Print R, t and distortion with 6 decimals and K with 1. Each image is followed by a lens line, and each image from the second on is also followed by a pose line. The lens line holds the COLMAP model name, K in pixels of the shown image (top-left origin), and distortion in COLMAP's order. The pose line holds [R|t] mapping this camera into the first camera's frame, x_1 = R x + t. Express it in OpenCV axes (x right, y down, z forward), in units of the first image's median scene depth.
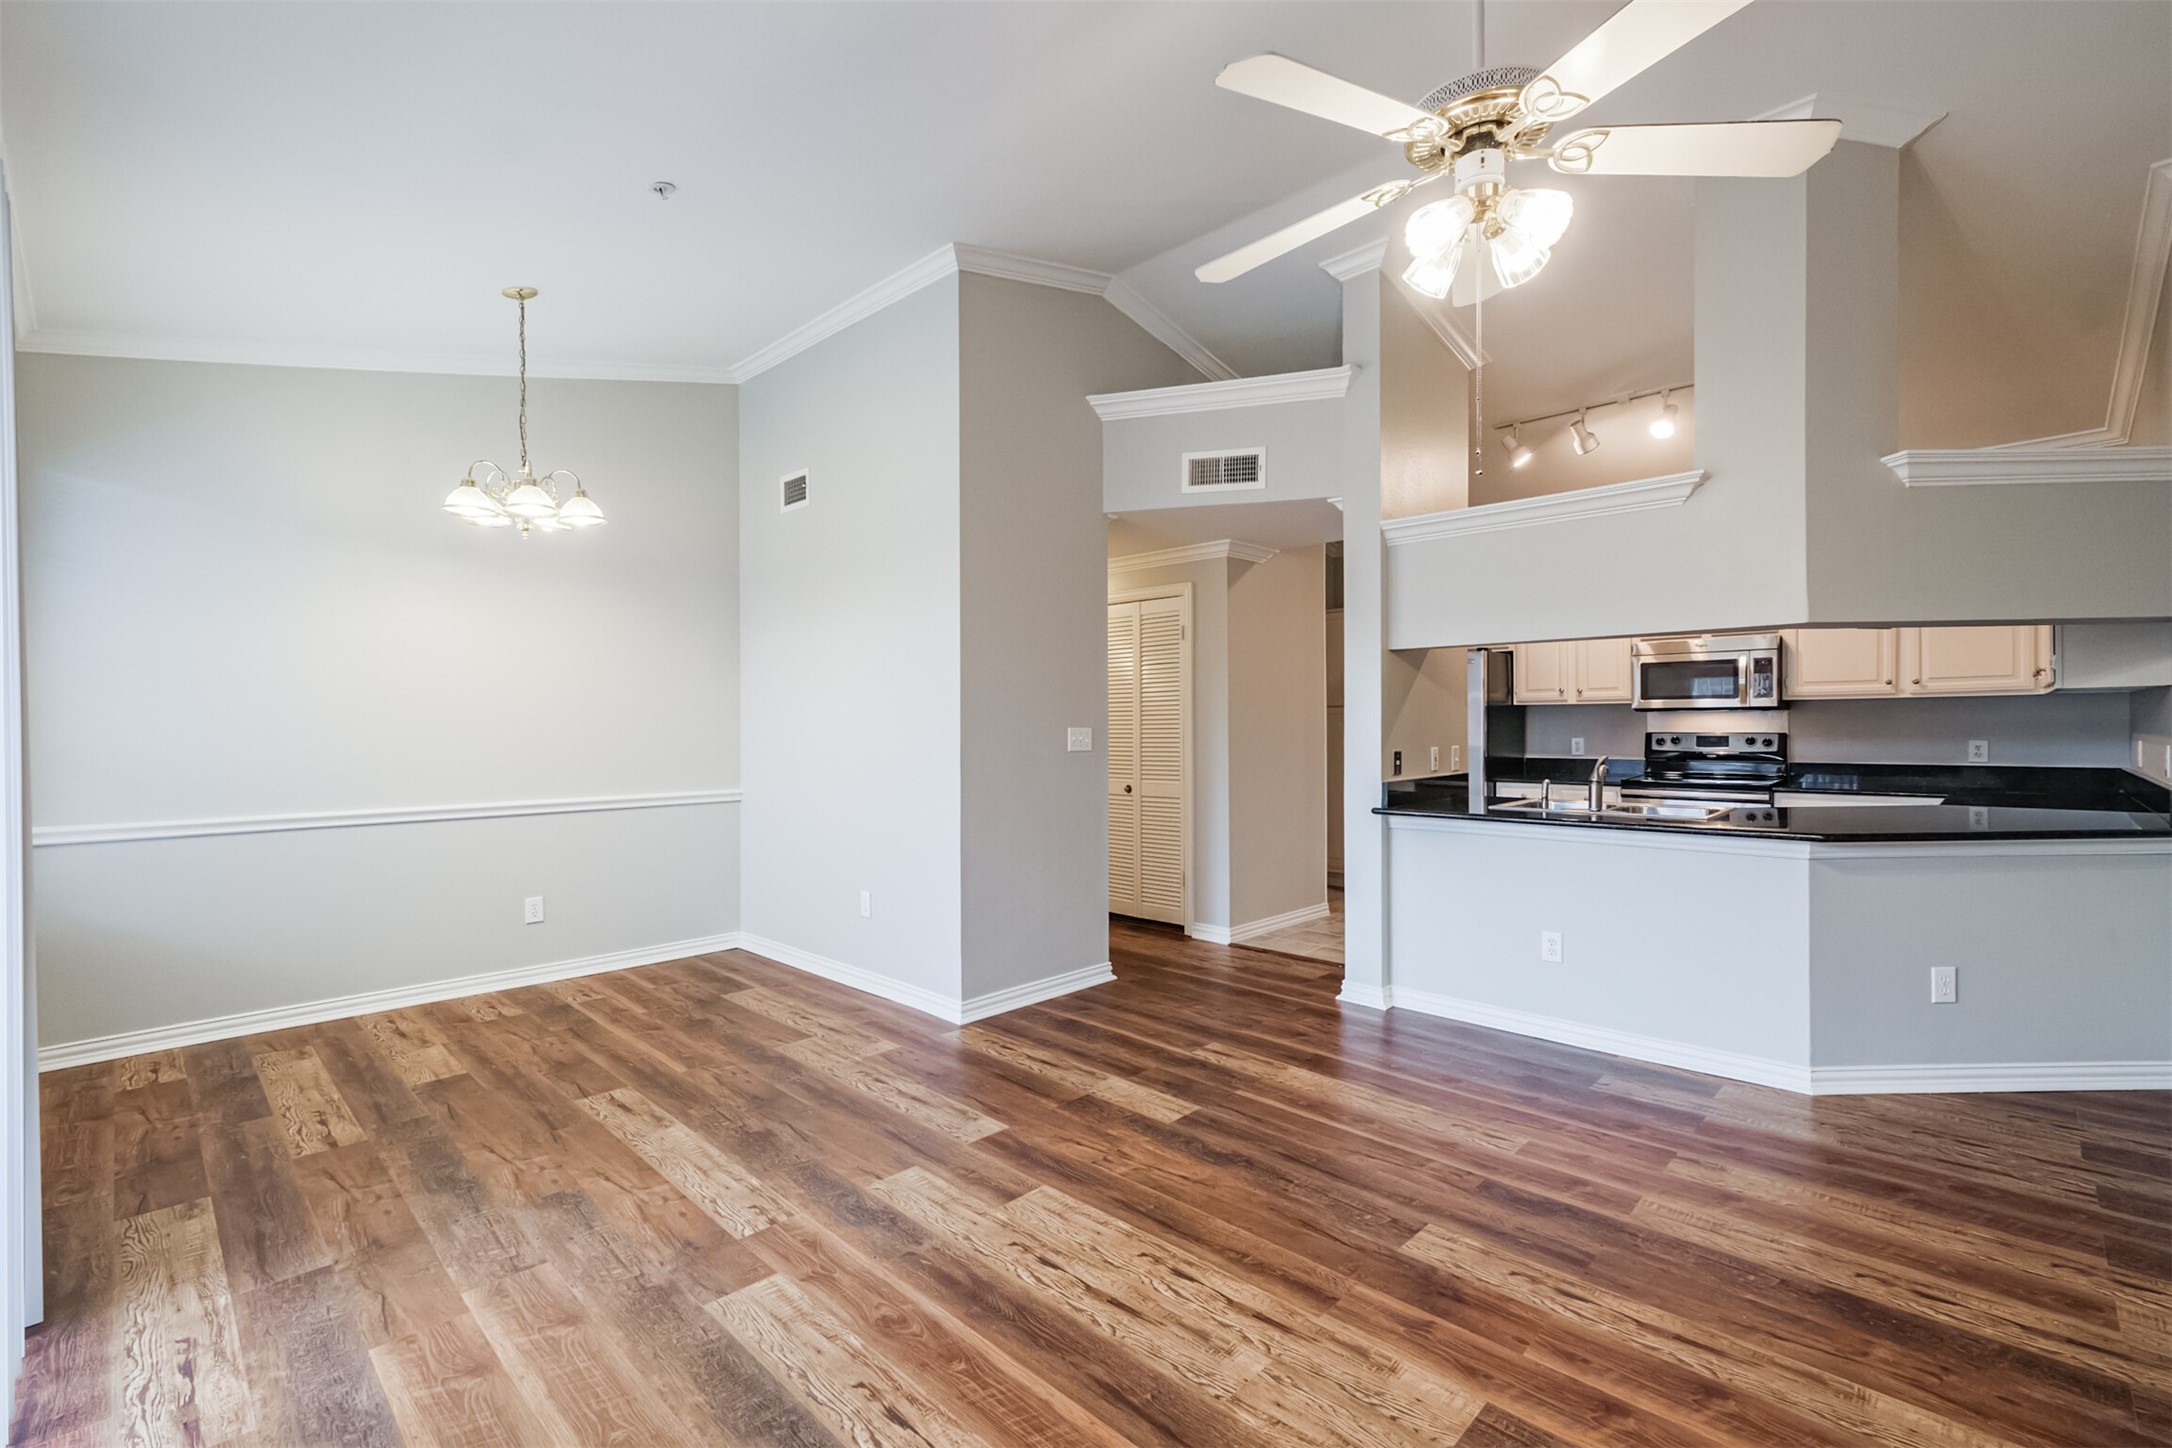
lens RADIAL K [[938.5, 0, 1072.7], [0, 938.5, 733.7], [0, 0, 1]] dist [0.006858, -0.002570]
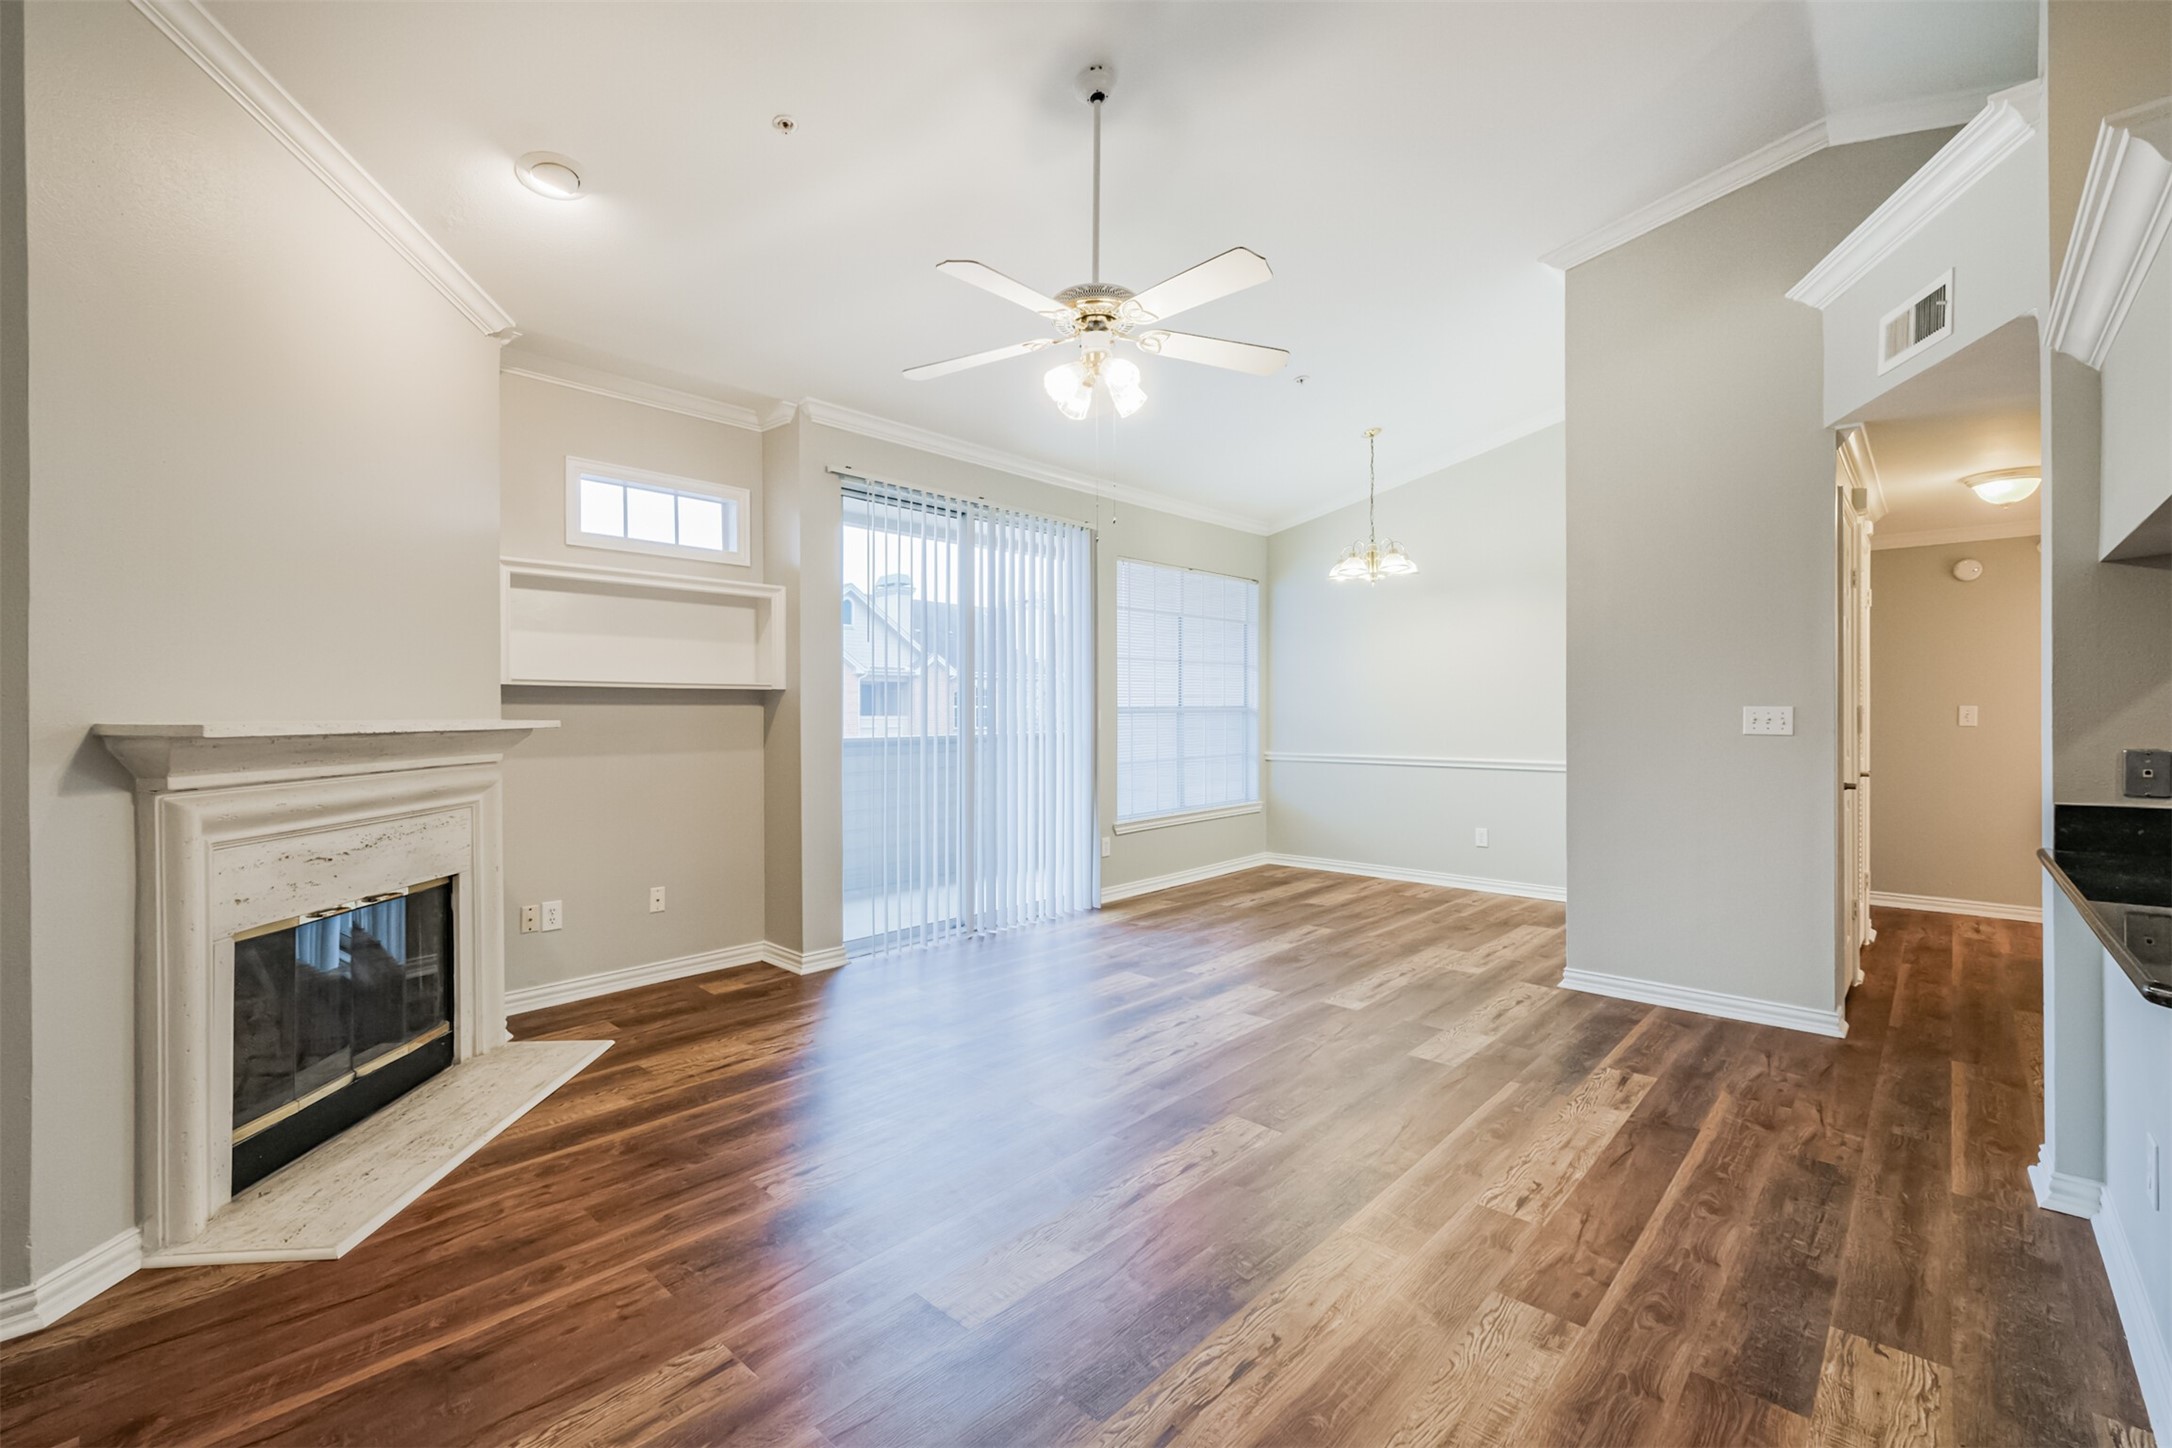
lens RADIAL K [[938.5, 0, 1088.3], [0, 938.5, 712.6], [0, 0, 1]] dist [0.006858, -0.002570]
pose [[0.038464, 0.005637, -0.999244, 1.017730], [-0.006990, 0.999961, 0.005372, -0.001079], [0.999236, 0.006778, 0.038502, 0.475834]]
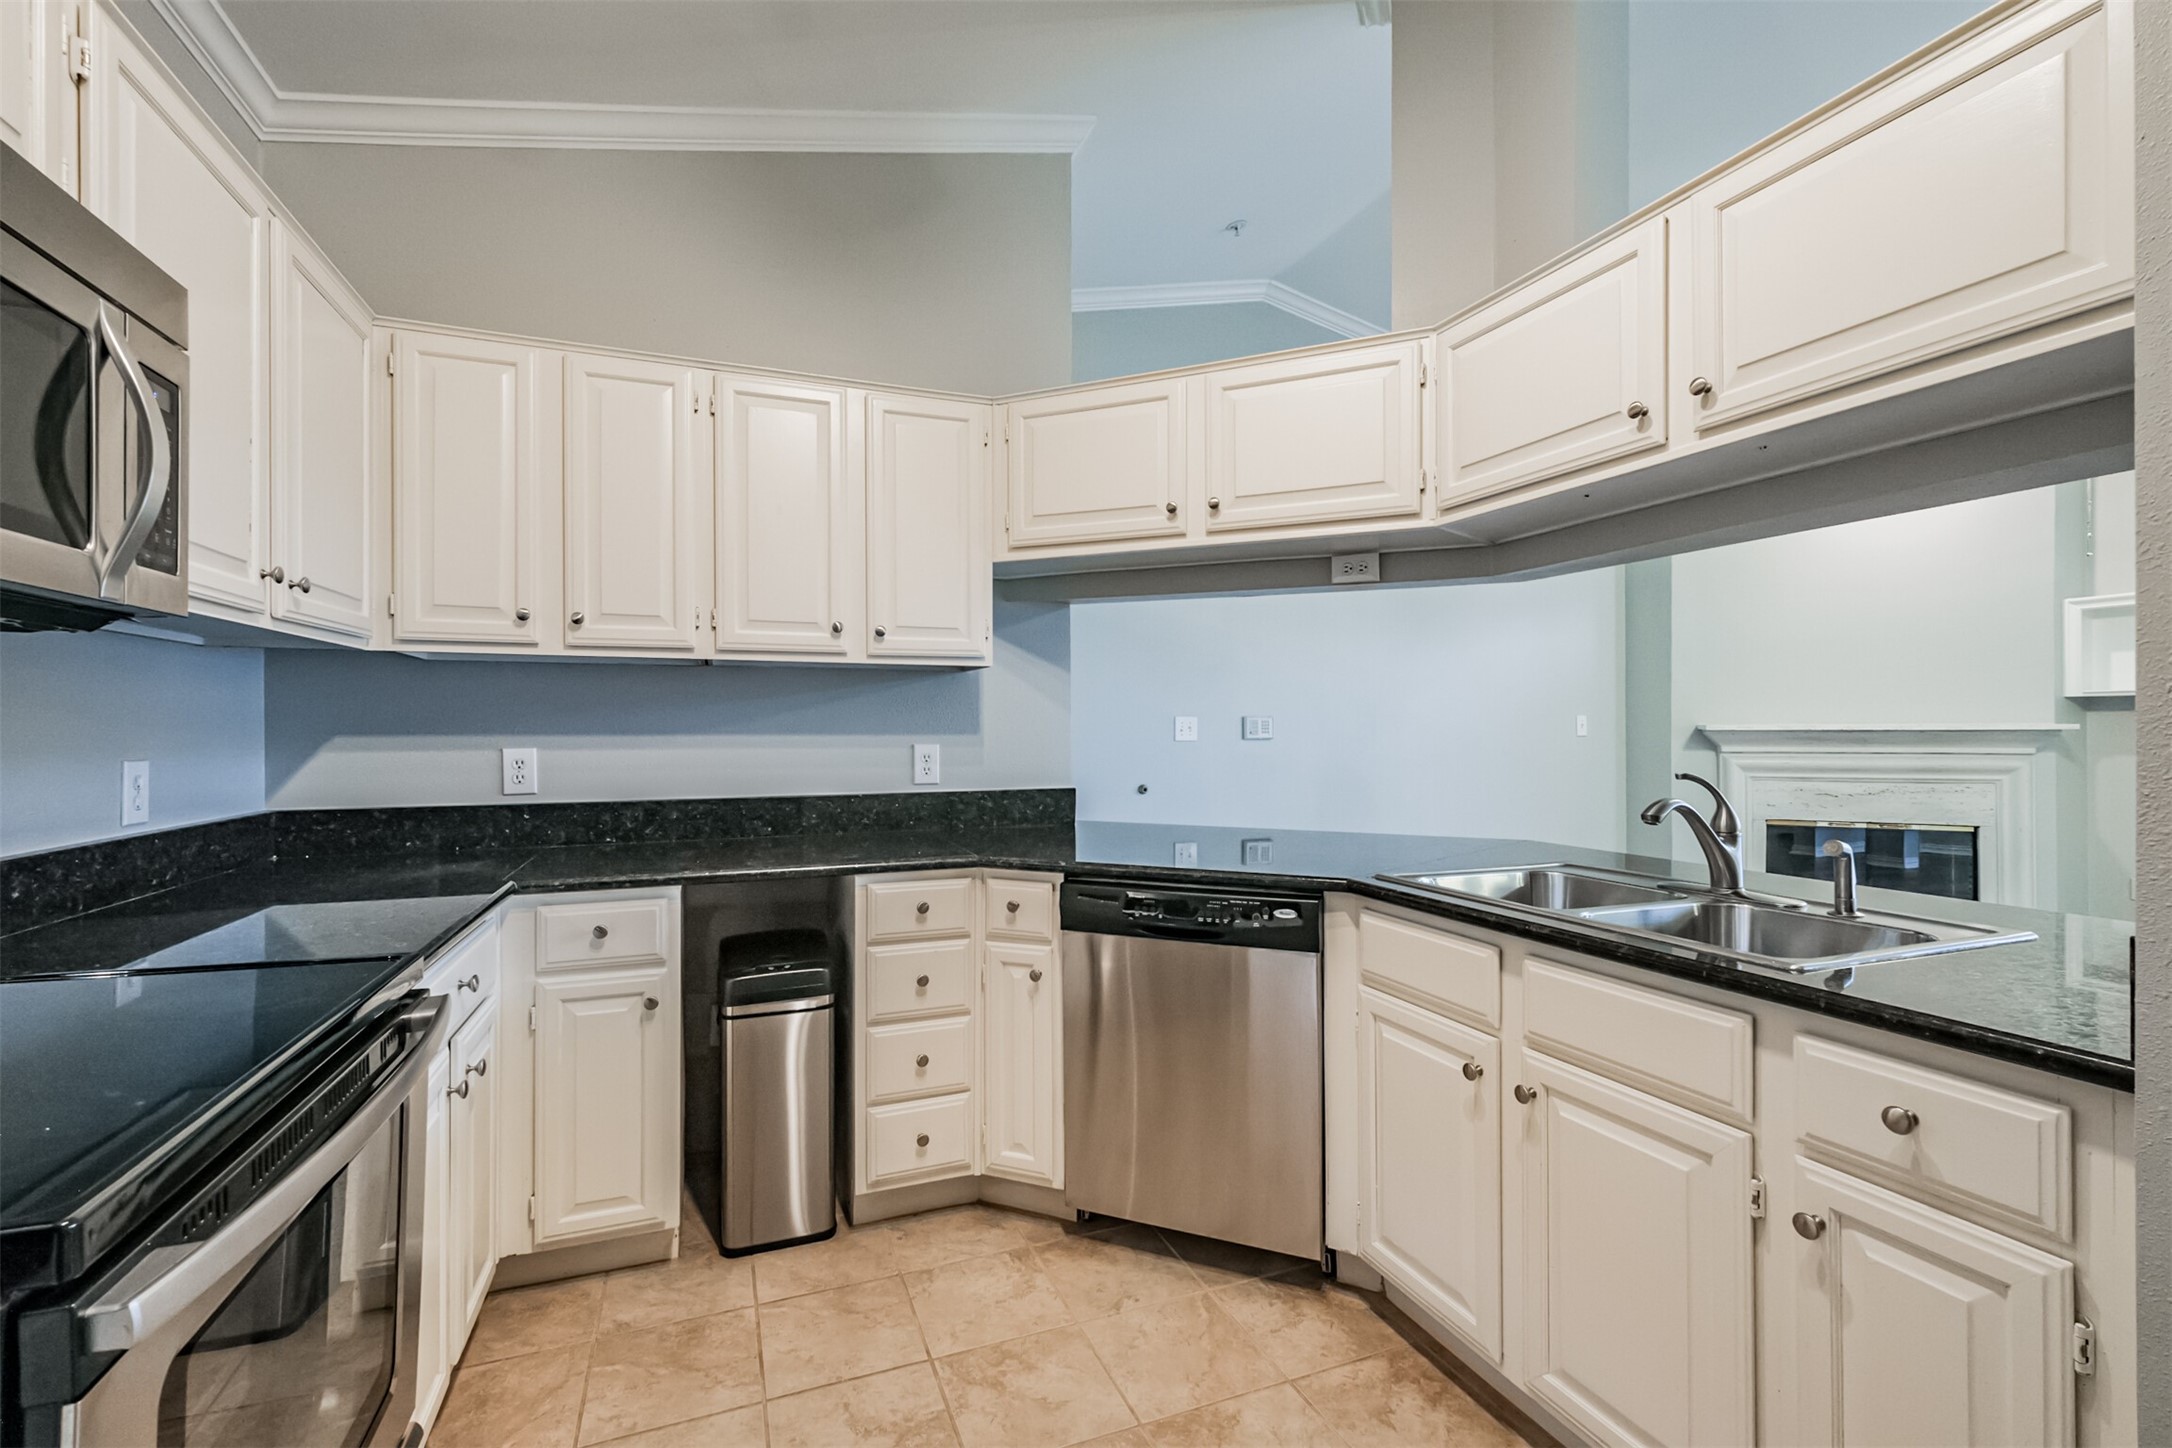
lens RADIAL K [[938.5, 0, 1070.9], [0, 938.5, 727.0], [0, 0, 1]] dist [0.006858, -0.002570]
pose [[-0.910442, 0.011235, 0.413485, 0.719026], [0.013670, 0.999902, 0.002932, -0.002865], [-0.413411, 0.008322, -0.910506, 1.689465]]
